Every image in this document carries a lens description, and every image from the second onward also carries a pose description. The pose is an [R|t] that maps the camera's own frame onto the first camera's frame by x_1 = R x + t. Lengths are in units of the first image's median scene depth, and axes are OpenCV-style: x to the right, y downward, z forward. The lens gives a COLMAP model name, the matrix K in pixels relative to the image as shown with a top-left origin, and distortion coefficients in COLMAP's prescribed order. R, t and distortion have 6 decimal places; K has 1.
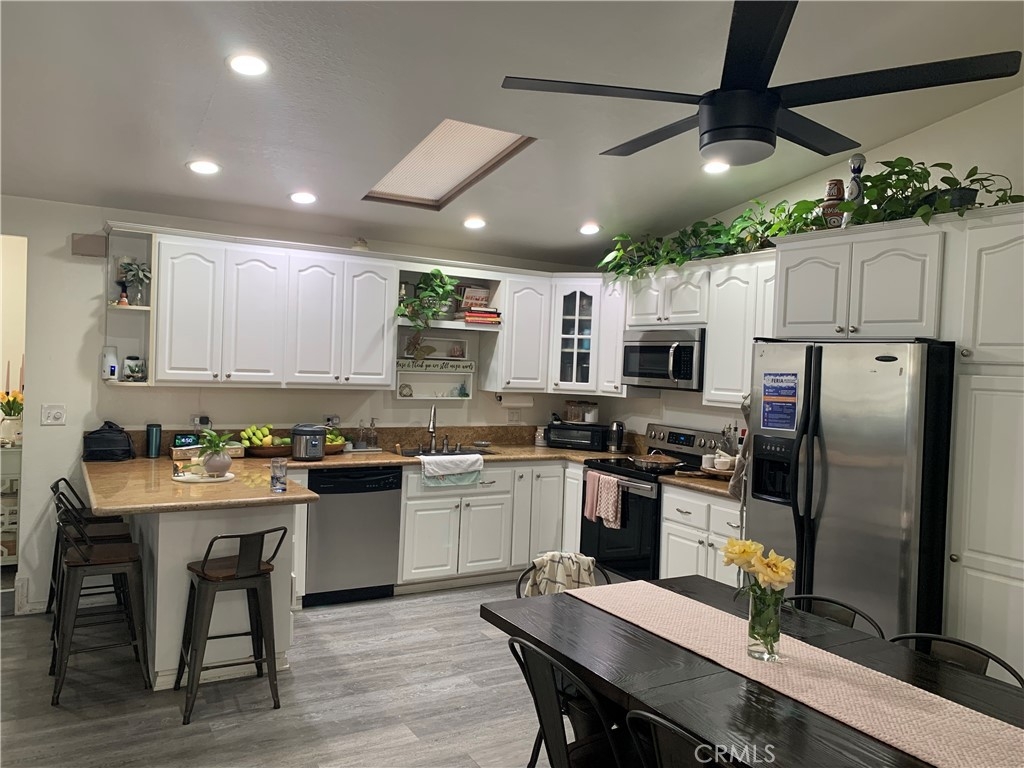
lens RADIAL K [[779.3, 0, 517.0], [0, 779.3, 377.2], [0, 0, 1]] dist [0.064555, -0.101421]
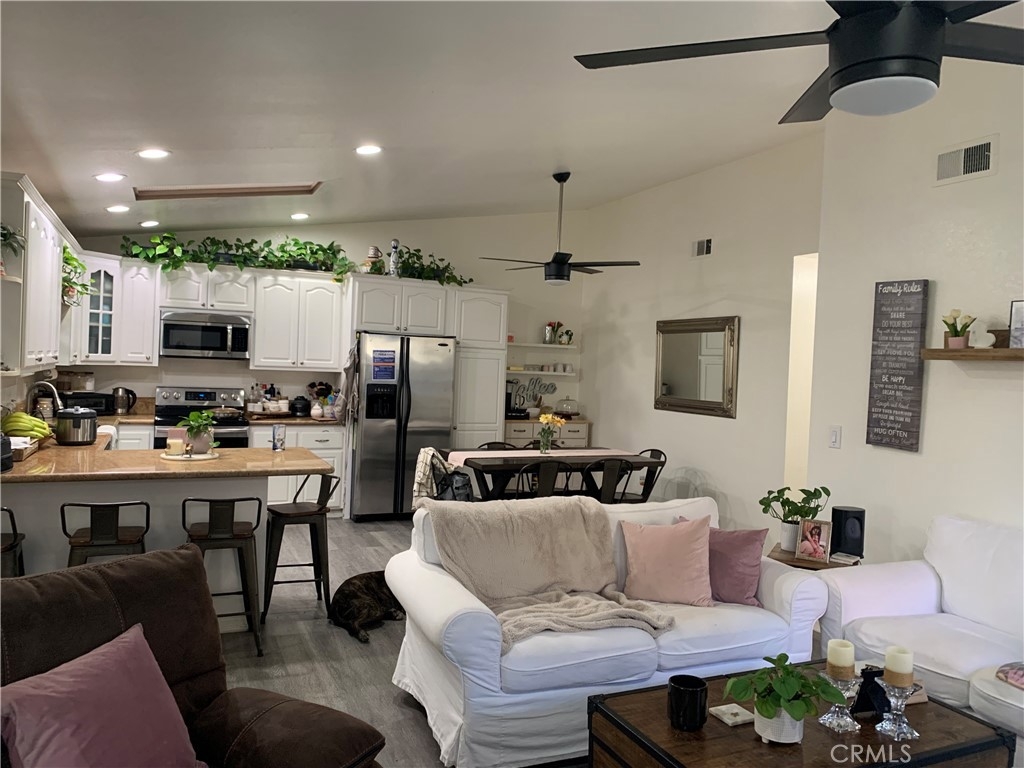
lens RADIAL K [[784.9, 0, 509.7], [0, 784.9, 384.0], [0, 0, 1]] dist [0.061101, -0.104130]
pose [[0.117552, -0.062612, 0.991091, -1.136203], [-0.017752, 0.997718, 0.065137, -0.040093], [-0.992908, -0.025251, 0.116173, 0.356548]]
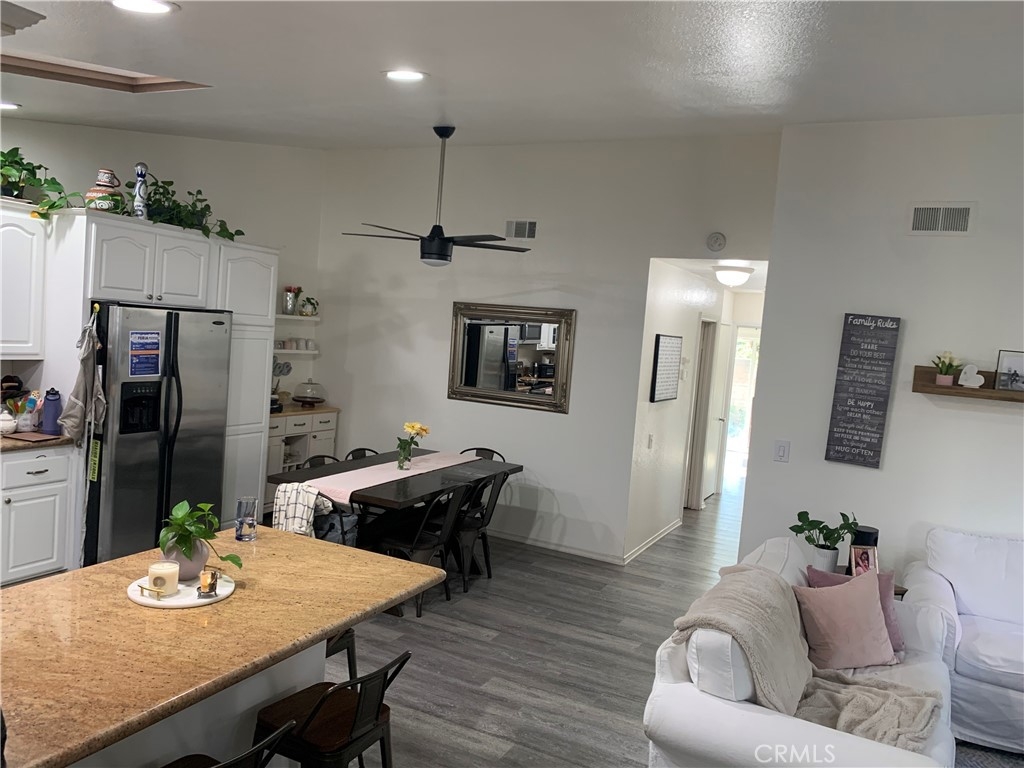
lens RADIAL K [[789.0, 0, 526.0], [0, 789.0, 384.0], [0, 0, 1]] dist [0.013324, -0.000259]
pose [[-0.544228, -0.144545, 0.826391, -0.809032], [-0.087901, 0.989448, 0.115176, -0.093209], [-0.834319, -0.009959, -0.551191, 0.893335]]
